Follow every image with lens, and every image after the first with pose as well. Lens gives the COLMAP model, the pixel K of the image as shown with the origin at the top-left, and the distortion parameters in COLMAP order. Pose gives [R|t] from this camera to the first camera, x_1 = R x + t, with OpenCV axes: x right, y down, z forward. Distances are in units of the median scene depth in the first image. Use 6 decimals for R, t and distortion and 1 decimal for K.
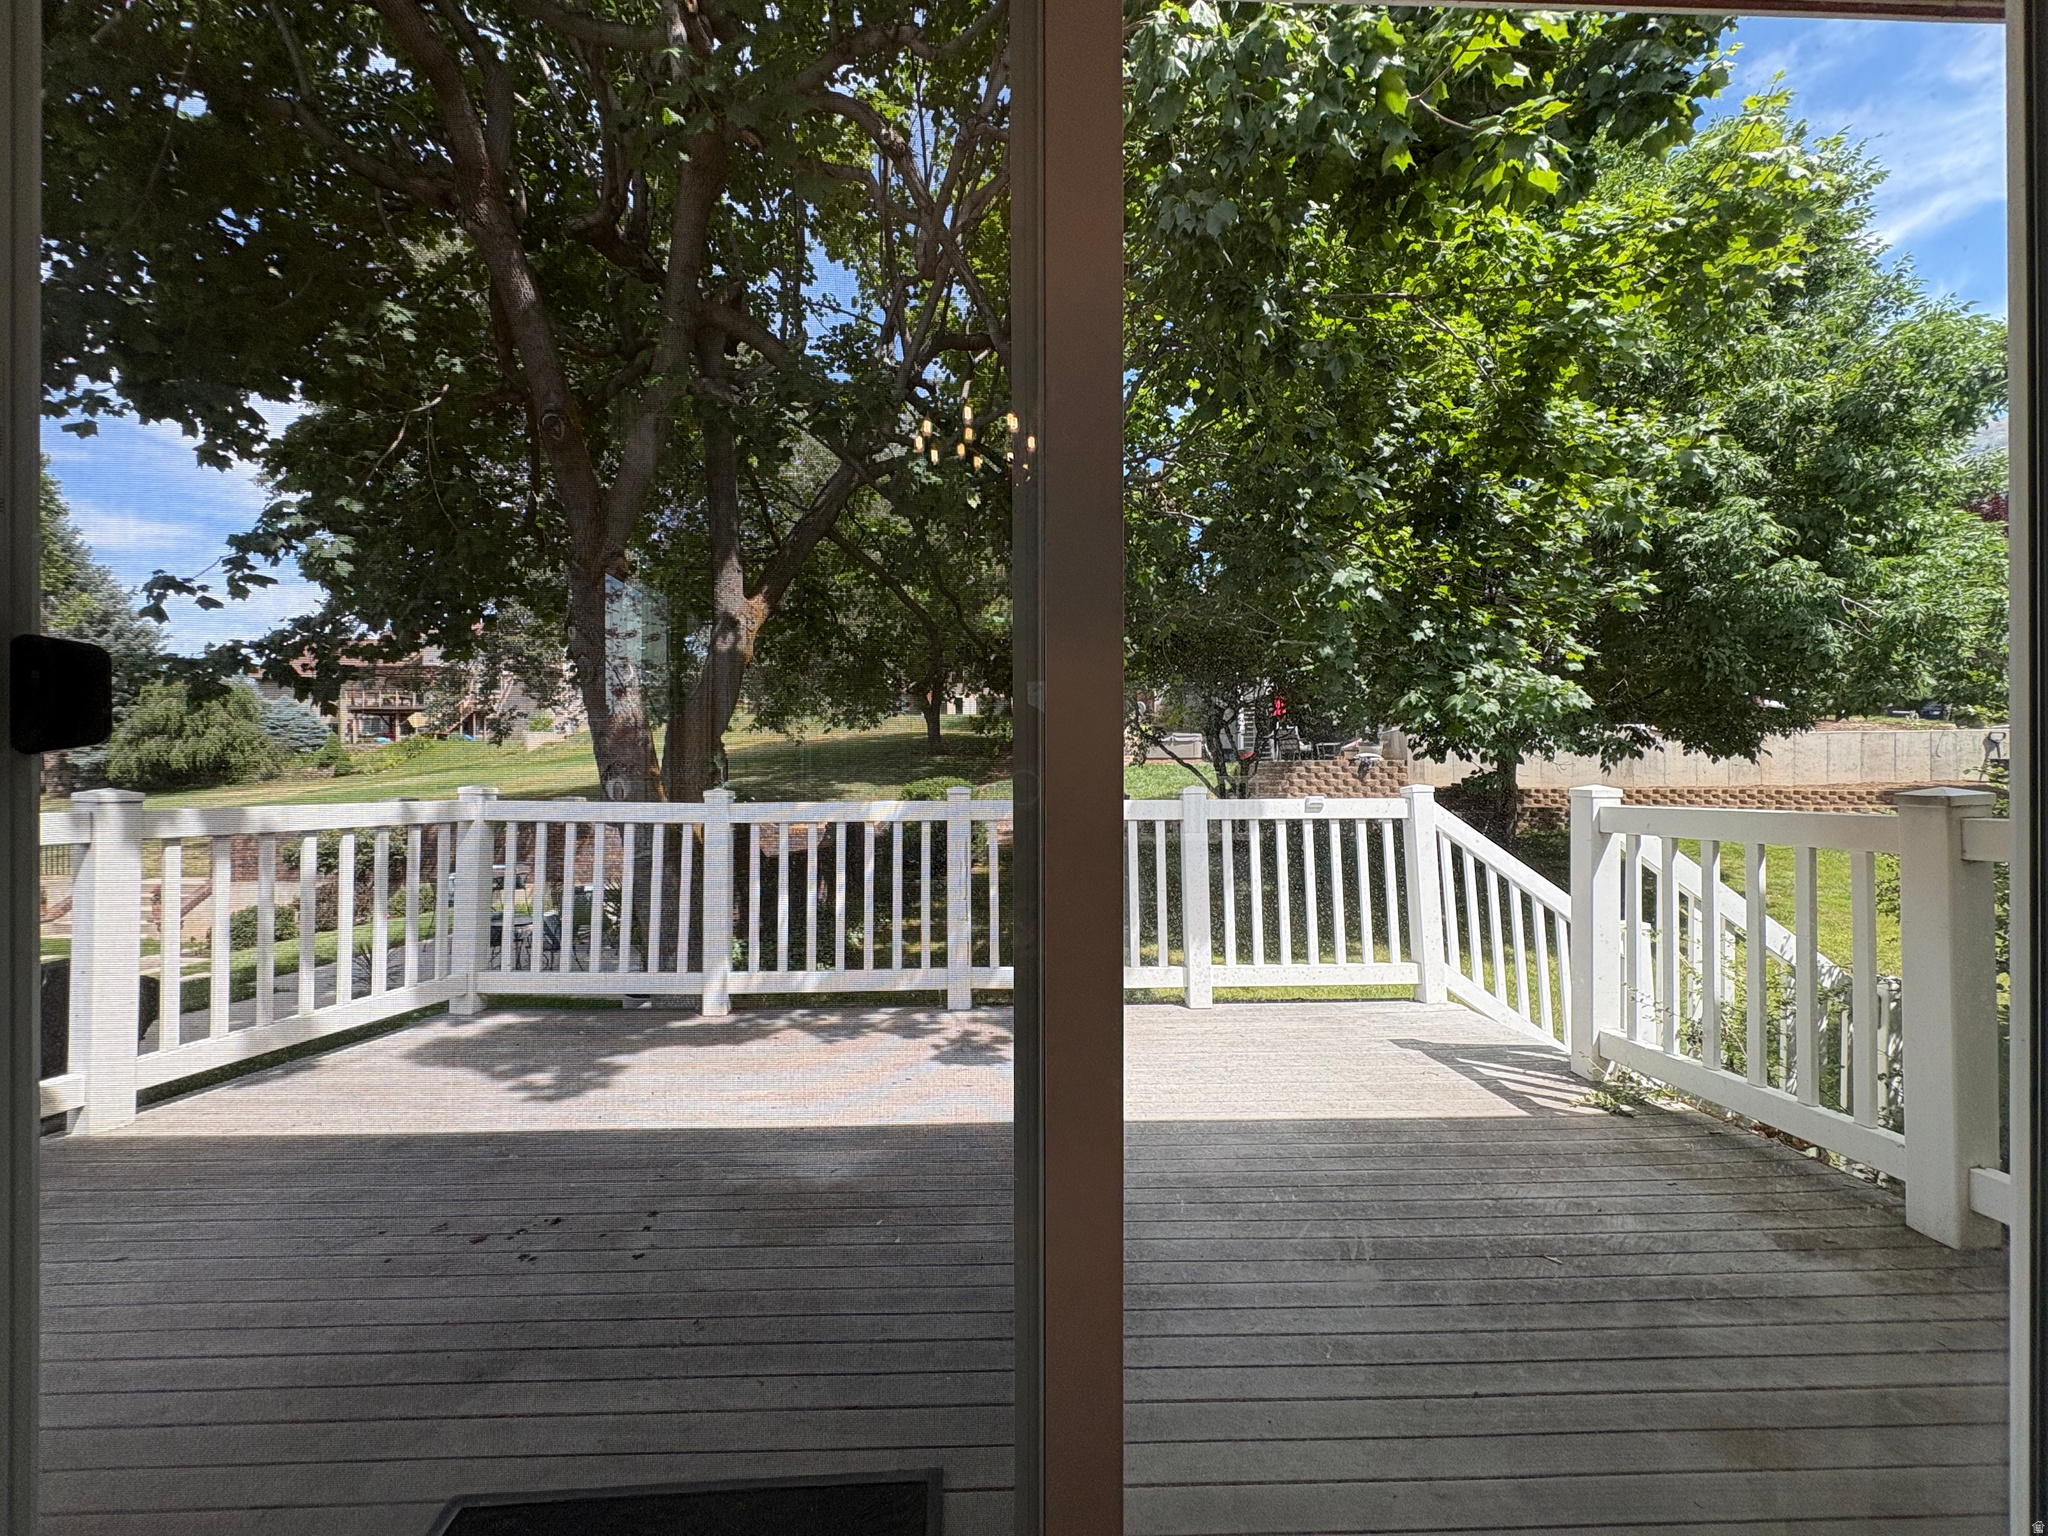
lens RADIAL K [[818.5, 0, 1031.6], [0, 818.5, 770.1], [0, 0, 1]] dist [0.013482, -0.000043]
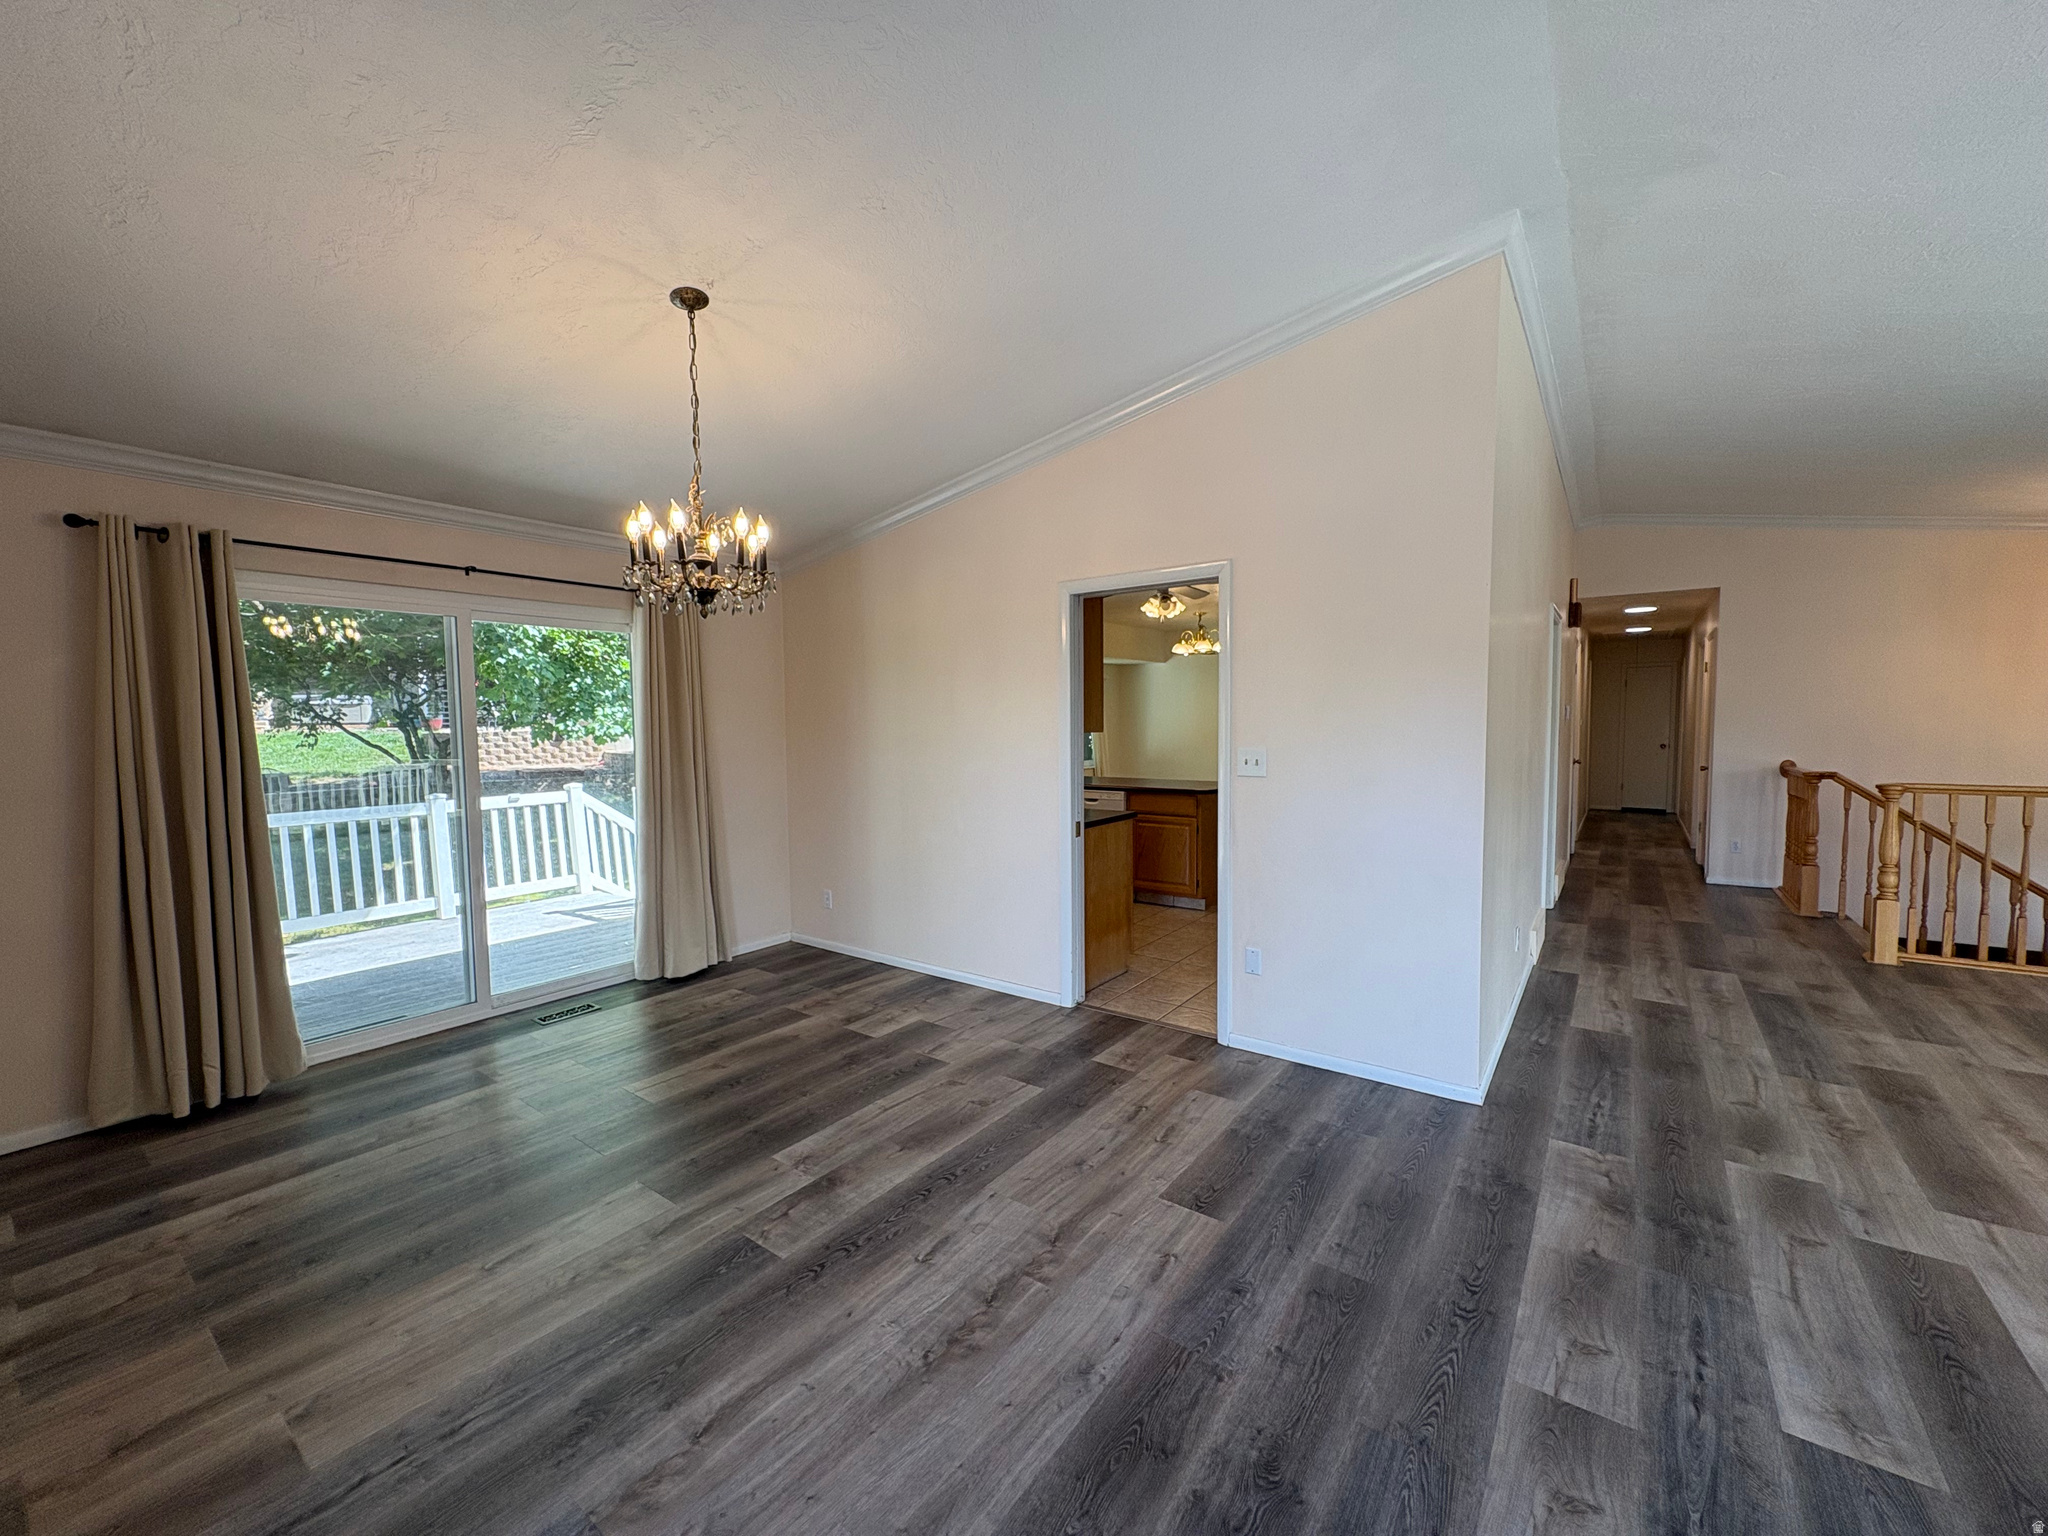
lens RADIAL K [[818.5, 0, 1031.6], [0, 818.5, 770.1], [0, 0, 1]] dist [0.013482, -0.000043]
pose [[0.625365, -0.049977, 0.778730, -0.328283], [0.001583, 0.998026, 0.062779, -0.121965], [-0.780331, -0.038027, 0.624210, -0.953873]]
